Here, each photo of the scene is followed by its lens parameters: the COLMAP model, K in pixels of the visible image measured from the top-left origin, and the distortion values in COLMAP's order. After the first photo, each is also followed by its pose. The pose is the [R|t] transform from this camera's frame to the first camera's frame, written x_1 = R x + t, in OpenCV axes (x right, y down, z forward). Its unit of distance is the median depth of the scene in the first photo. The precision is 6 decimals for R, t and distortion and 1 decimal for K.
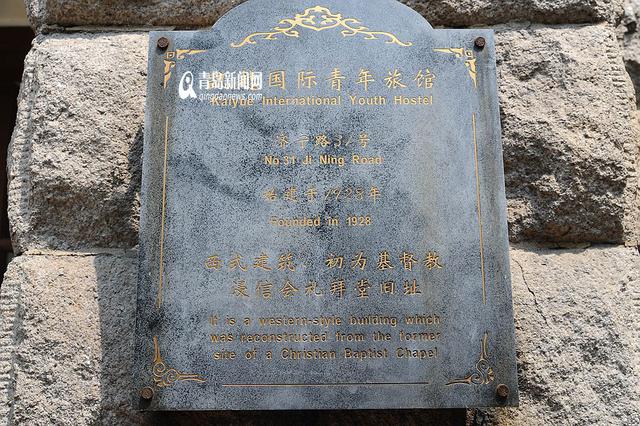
lens RADIAL K [[721.8, 0, 320.5], [0, 721.8, 212.2], [0, 0, 1]] dist [-0.001889, 0.000000]
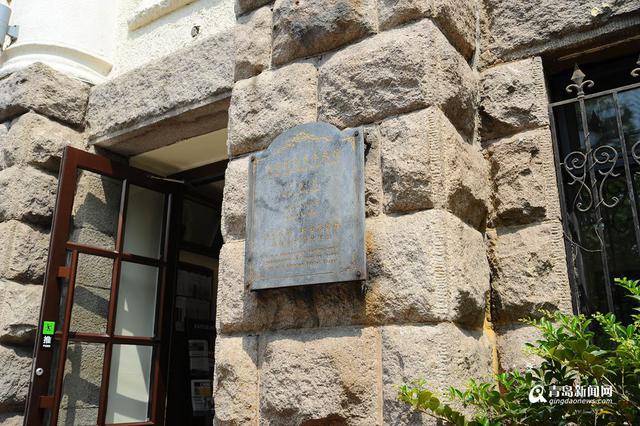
lens RADIAL K [[578.2, 0, 319.6], [0, 578.2, 212.4], [0, 0, 1]] dist [-0.007912, -0.003277]
pose [[0.836483, -0.138109, -0.530303, 1.131348], [0.106532, 0.990241, -0.089853, 0.190262], [0.537537, 0.018666, 0.843033, -0.697403]]
